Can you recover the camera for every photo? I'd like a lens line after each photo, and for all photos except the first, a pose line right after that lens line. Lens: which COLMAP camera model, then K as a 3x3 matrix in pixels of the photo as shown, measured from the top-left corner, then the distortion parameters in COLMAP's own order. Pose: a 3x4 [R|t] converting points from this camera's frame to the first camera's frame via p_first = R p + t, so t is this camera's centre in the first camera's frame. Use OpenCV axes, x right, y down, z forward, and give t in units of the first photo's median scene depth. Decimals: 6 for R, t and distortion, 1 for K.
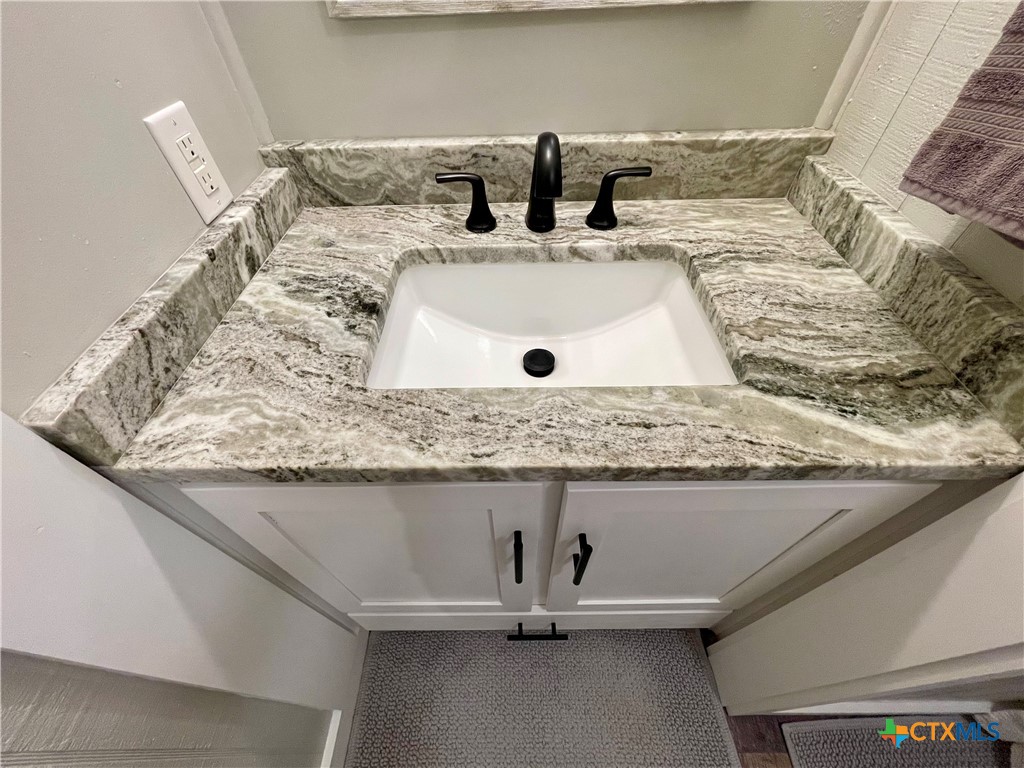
lens RADIAL K [[412.4, 0, 508.5], [0, 412.4, 385.1], [0, 0, 1]] dist [-0.015326, 0.008677]
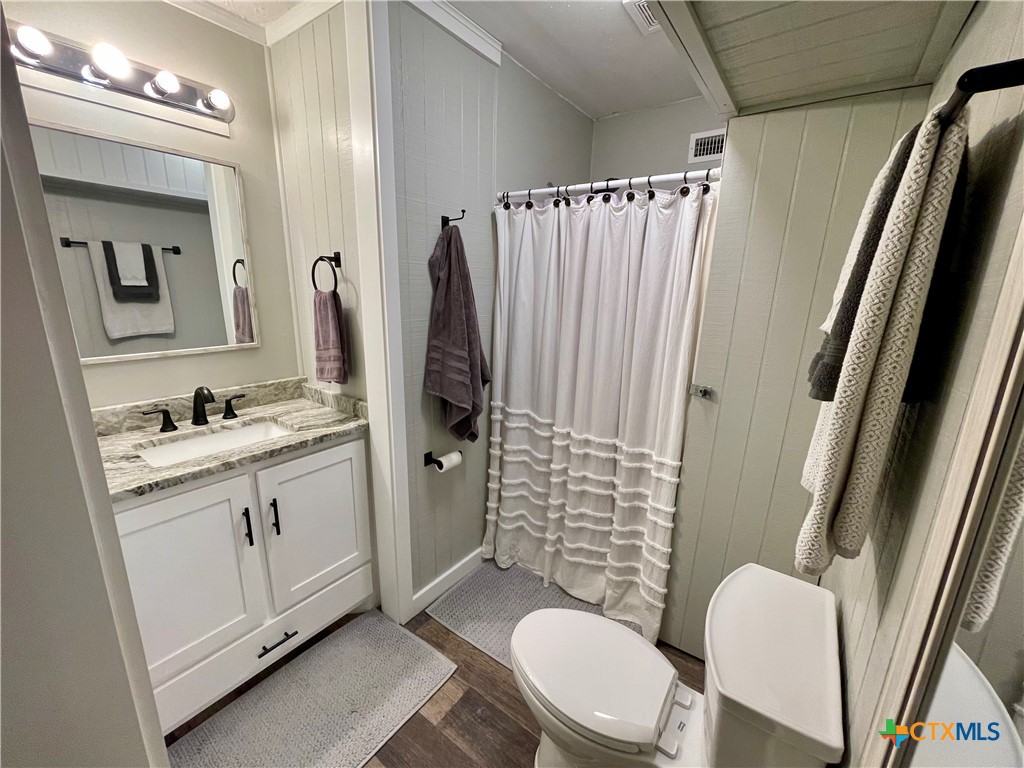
lens RADIAL K [[412.4, 0, 508.5], [0, 412.4, 385.1], [0, 0, 1]] dist [-0.015326, 0.008677]
pose [[0.593135, -0.147728, 0.791434, -0.716481], [0.579059, 0.761248, -0.291878, 1.164366], [-0.559359, 0.631410, 0.537065, -1.396890]]
